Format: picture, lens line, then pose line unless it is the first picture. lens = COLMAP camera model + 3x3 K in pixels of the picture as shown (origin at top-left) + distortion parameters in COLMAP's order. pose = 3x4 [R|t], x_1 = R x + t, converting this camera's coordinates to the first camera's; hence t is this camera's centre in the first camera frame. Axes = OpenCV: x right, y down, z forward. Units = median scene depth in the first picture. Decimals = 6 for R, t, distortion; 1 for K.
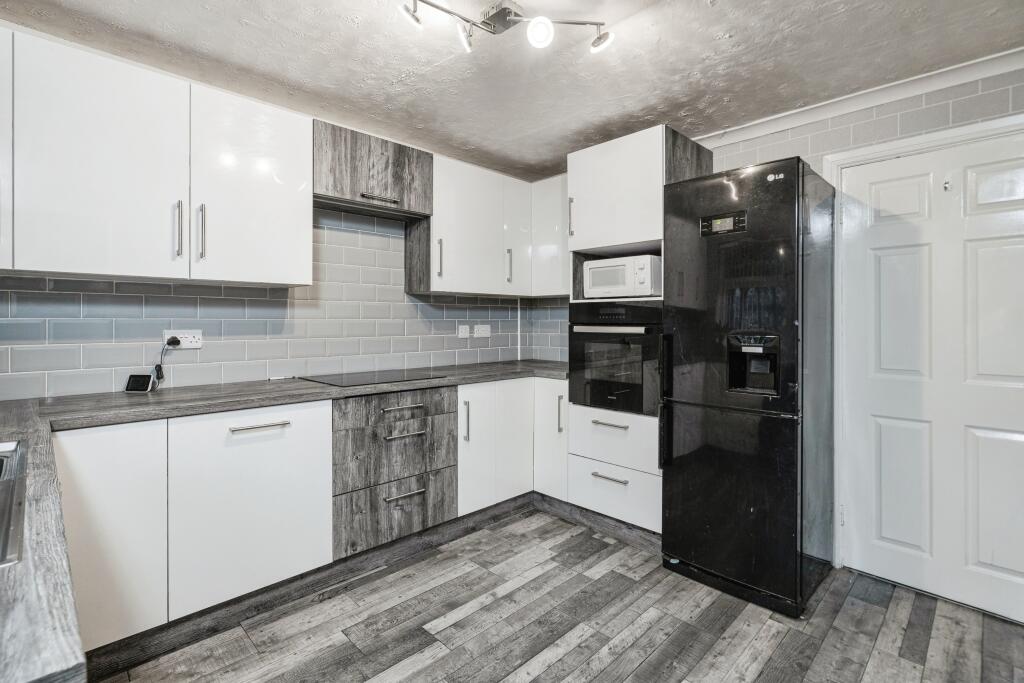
lens RADIAL K [[470.9, 0, 498.6], [0, 470.9, 328.4], [0, 0, 1]] dist [-0.003133, 0.001252]
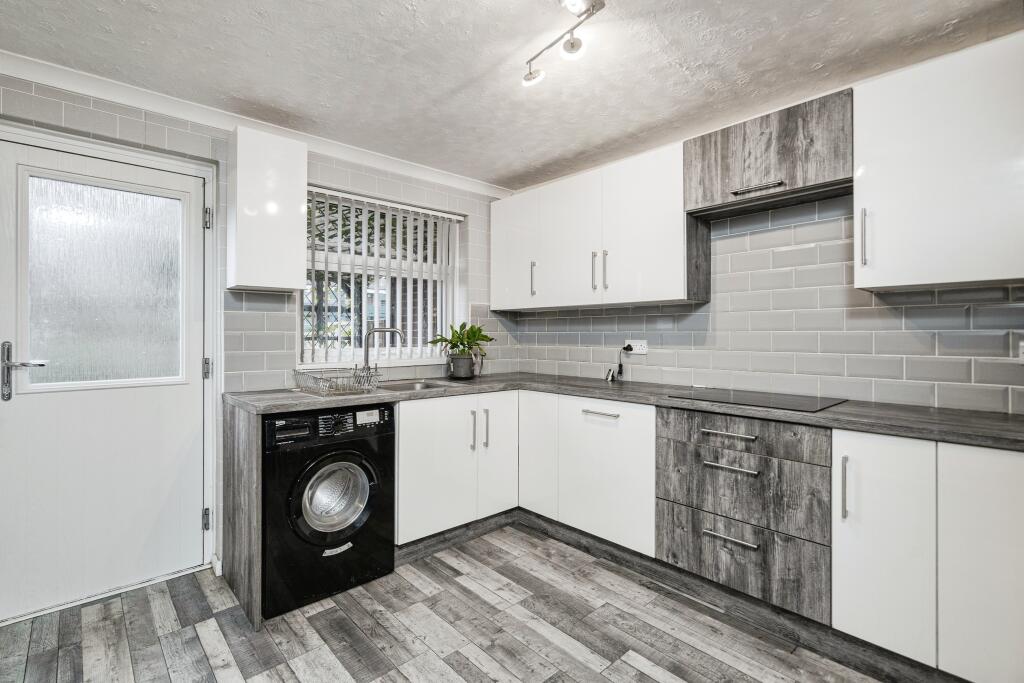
lens RADIAL K [[470.9, 0, 513.7], [0, 470.9, 337.4], [0, 0, 1]] dist [-0.003133, 0.001252]
pose [[-0.011018, 0.003866, -0.999932, 0.652962], [-0.015492, 0.999872, 0.004036, -0.003841], [0.999819, 0.015535, -0.010957, 0.621838]]
